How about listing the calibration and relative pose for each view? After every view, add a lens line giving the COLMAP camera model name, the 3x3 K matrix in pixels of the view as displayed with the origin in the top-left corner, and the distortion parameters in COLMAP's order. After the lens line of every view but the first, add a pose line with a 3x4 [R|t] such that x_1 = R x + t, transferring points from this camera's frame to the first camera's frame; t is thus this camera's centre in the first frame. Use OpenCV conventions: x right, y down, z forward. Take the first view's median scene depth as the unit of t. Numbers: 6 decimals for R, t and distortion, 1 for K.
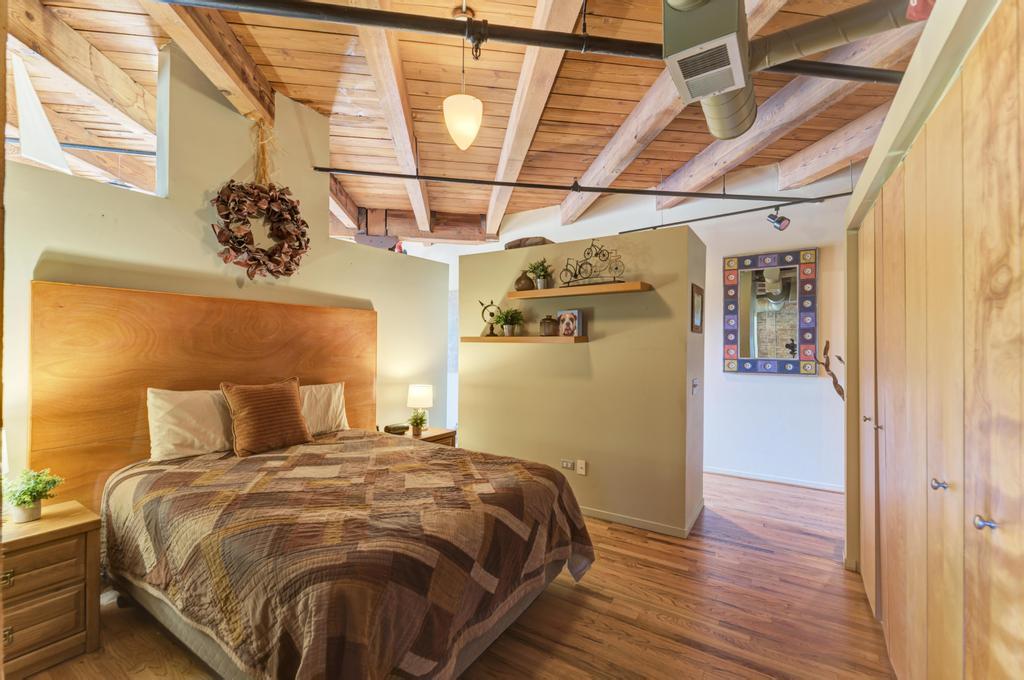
lens RADIAL K [[429.4, 0, 508.5], [0, 429.4, 343.6], [0, 0, 1]] dist [0.001646, 0.000067]
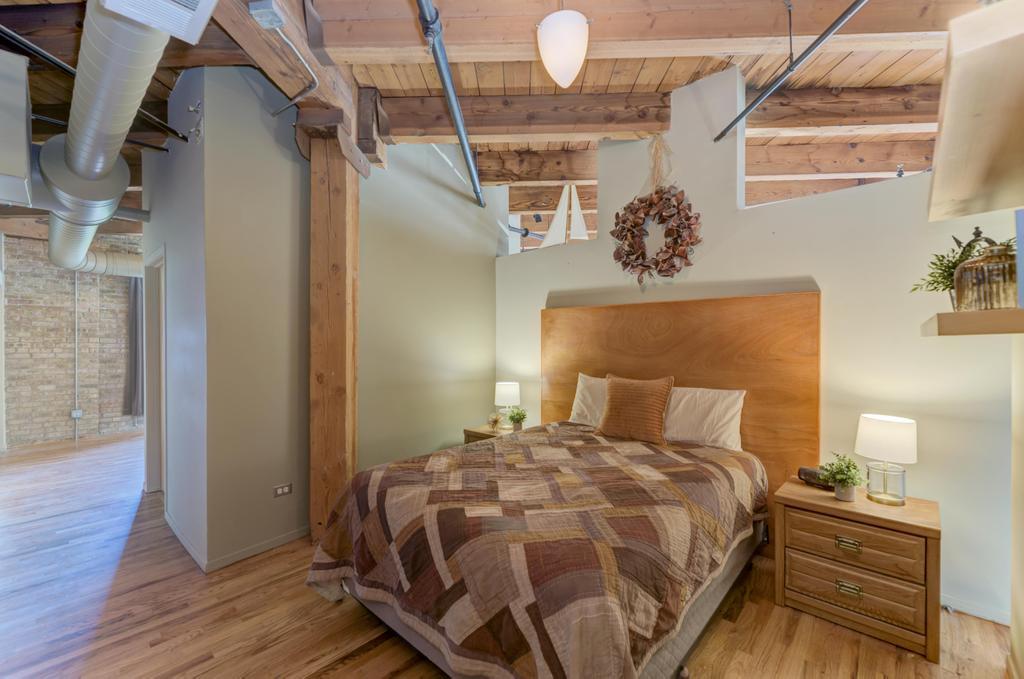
lens RADIAL K [[429.4, 0, 508.5], [0, 429.4, 343.1], [0, 0, 1]] dist [0.001646, 0.000067]
pose [[-0.170324, -0.001853, -0.985386, 0.555705], [0.007590, 0.999966, -0.003193, 0.003529], [0.985359, -0.008023, -0.170304, 0.855175]]
